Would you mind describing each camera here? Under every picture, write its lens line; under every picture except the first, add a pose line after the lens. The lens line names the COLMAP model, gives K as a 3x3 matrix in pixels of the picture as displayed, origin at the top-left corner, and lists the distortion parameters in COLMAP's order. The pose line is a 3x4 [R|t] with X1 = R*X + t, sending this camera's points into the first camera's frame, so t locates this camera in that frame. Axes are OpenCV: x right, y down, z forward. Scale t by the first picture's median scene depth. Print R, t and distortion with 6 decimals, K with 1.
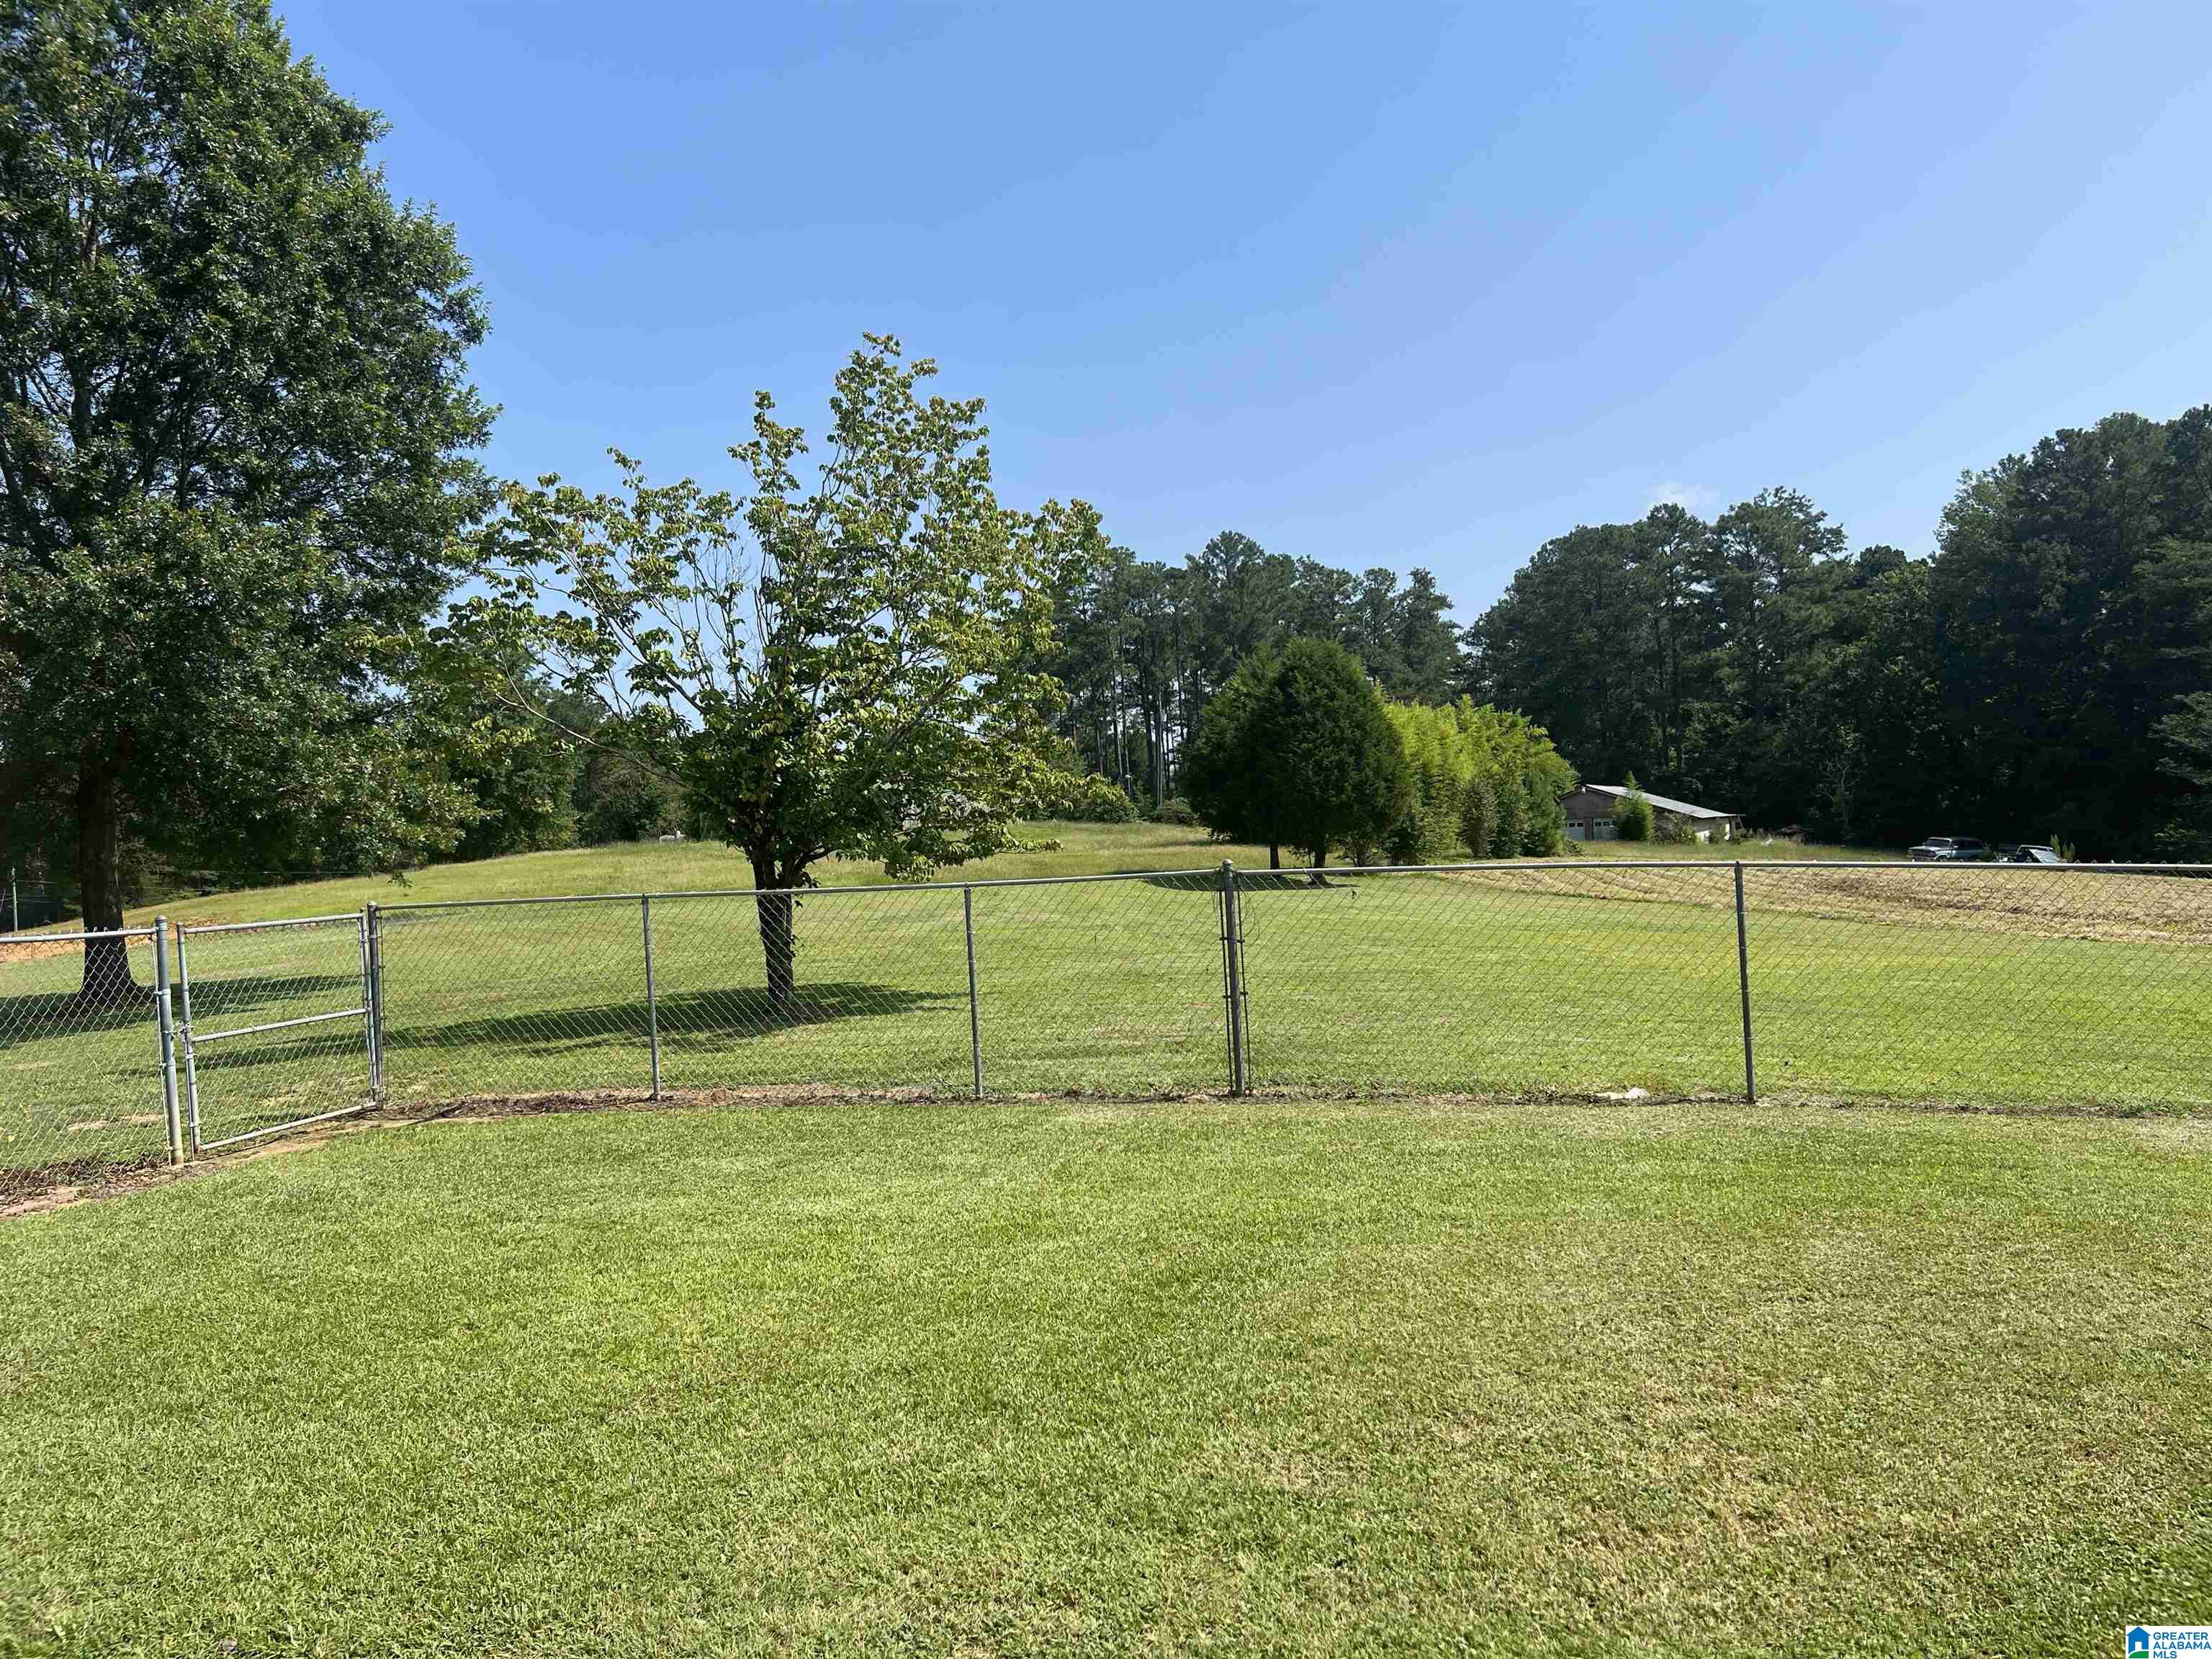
lens RADIAL K [[1673.7, 0, 1108.5], [0, 1673.7, 832.7], [0, 0, 1]] dist [0.046623, -0.061213]
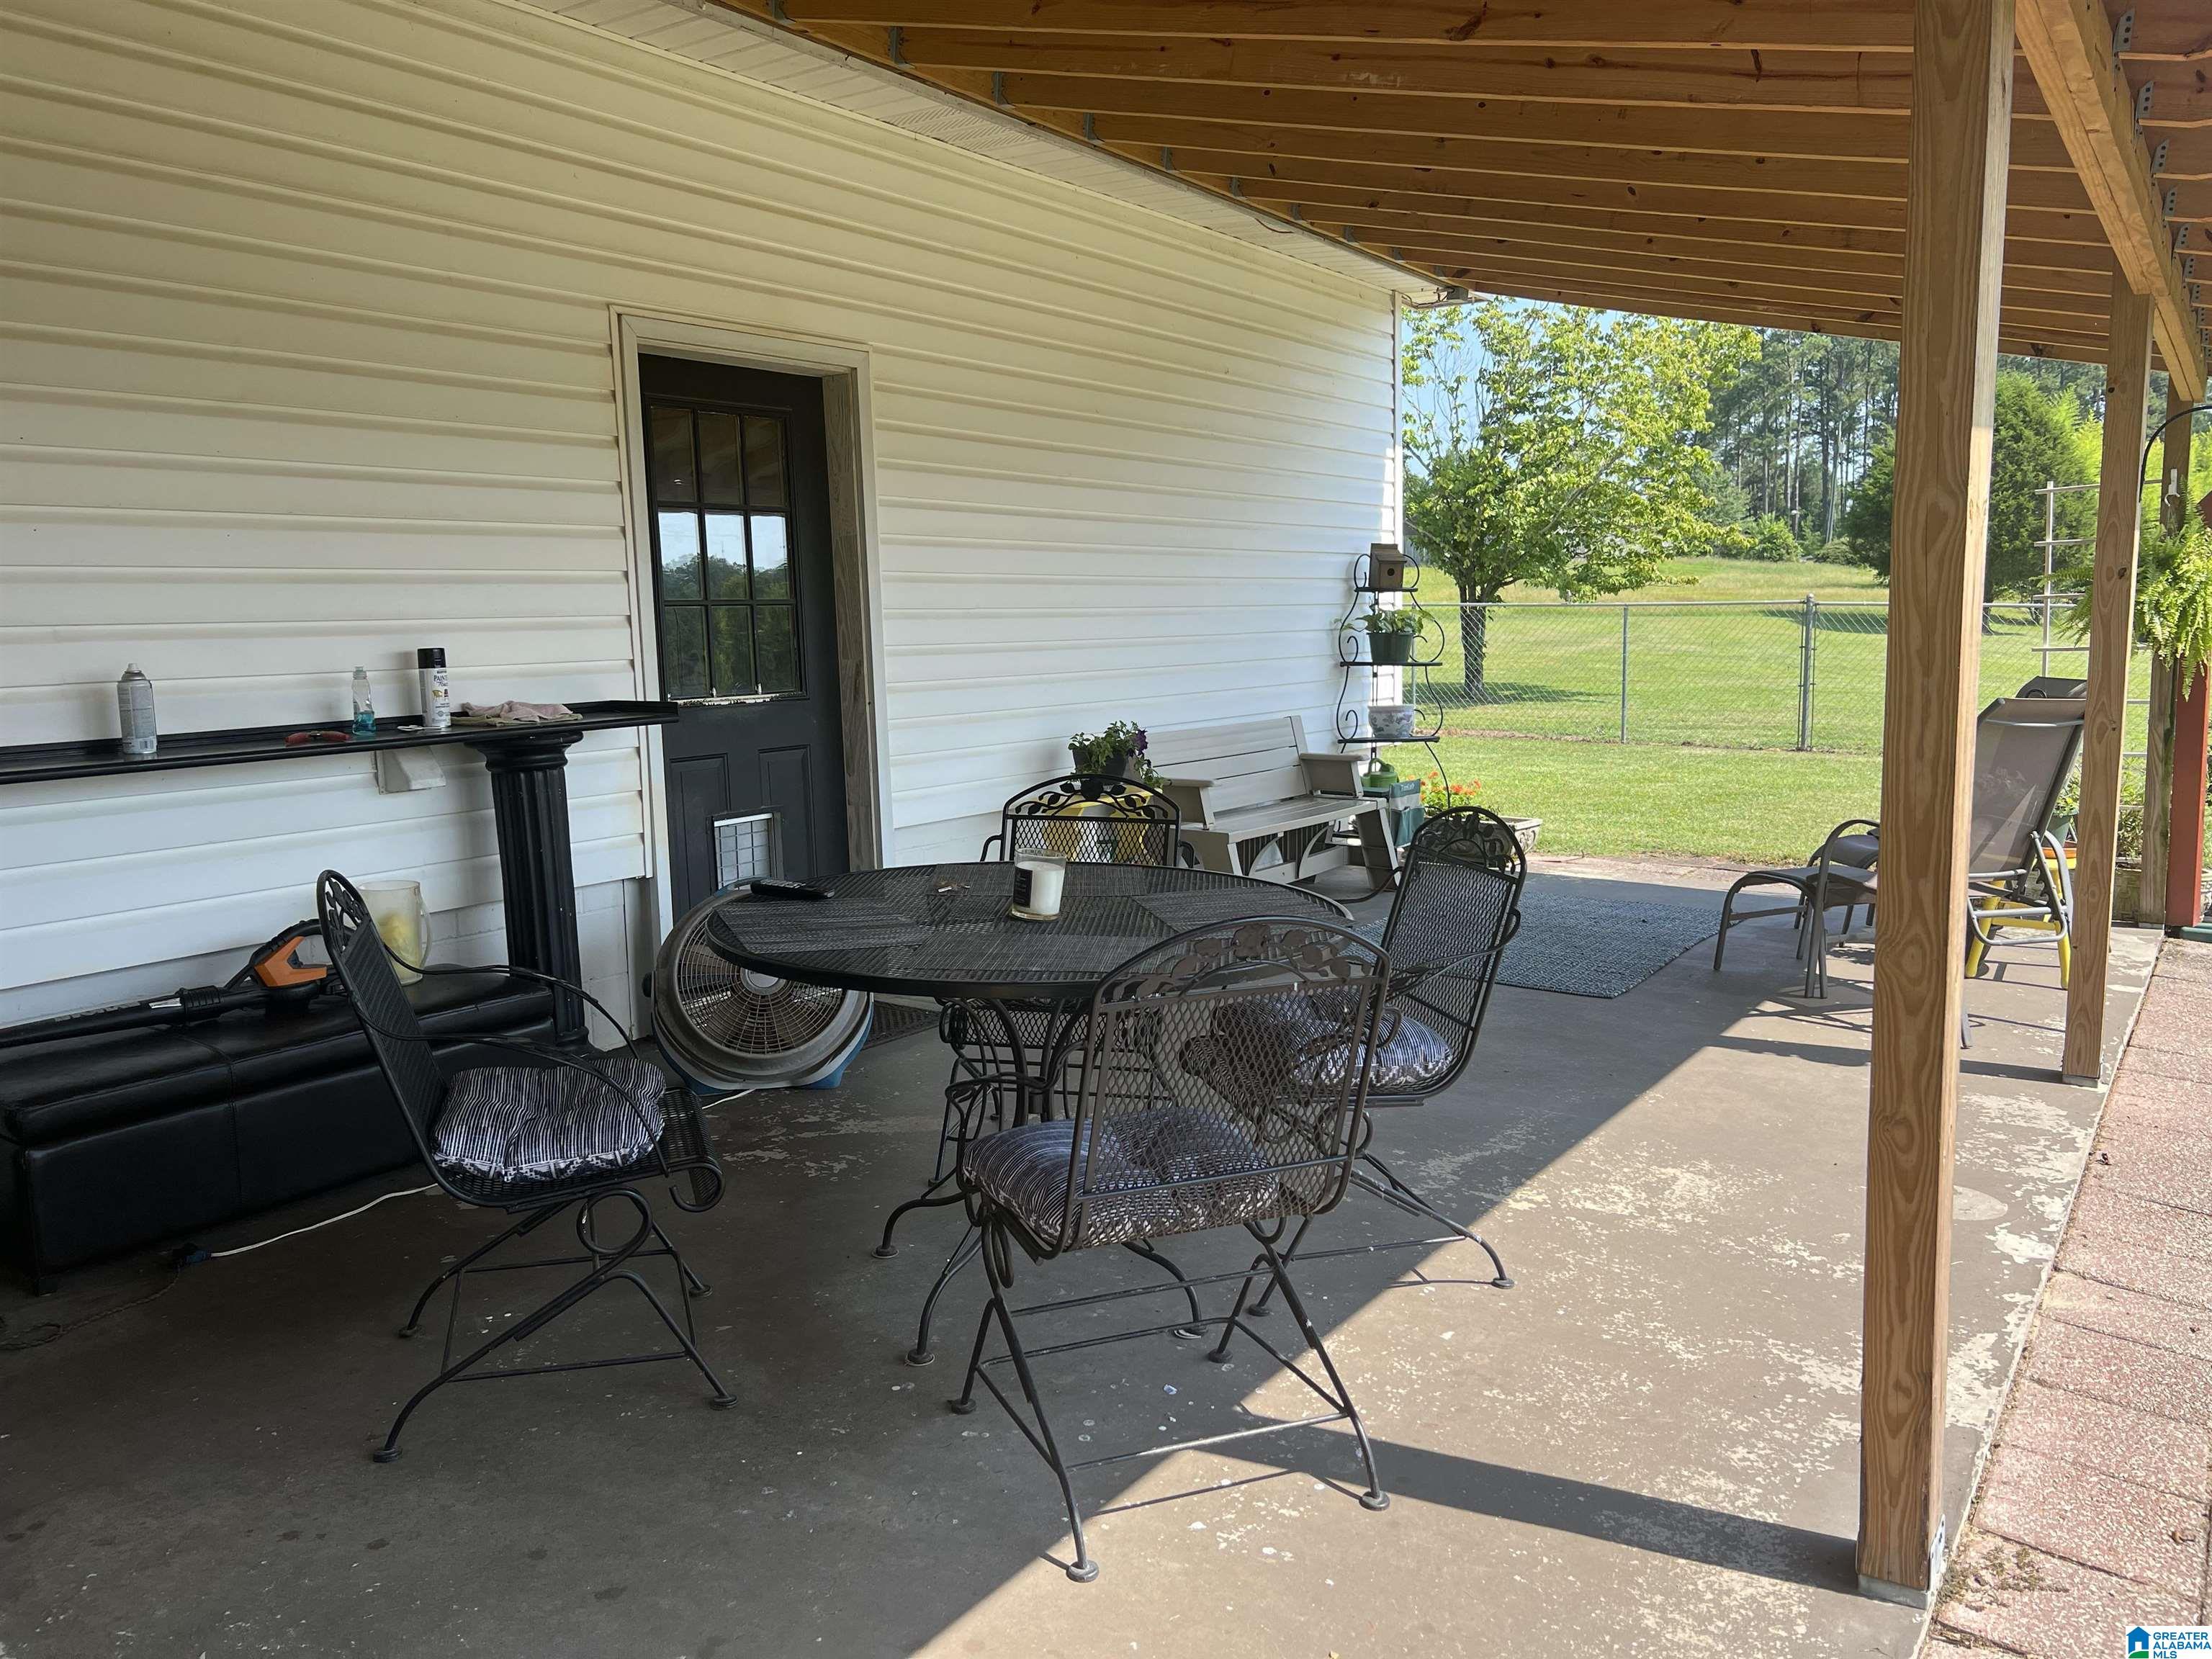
lens RADIAL K [[1673.7, 0, 1111.8], [0, 1673.7, 841.2], [0, 0, 1]] dist [0.046623, -0.061213]
pose [[0.932230, 0.090836, -0.350279, 0.020914], [-0.032020, 0.984891, 0.170190, -0.001344], [0.360446, -0.147440, 0.921054, -0.369273]]
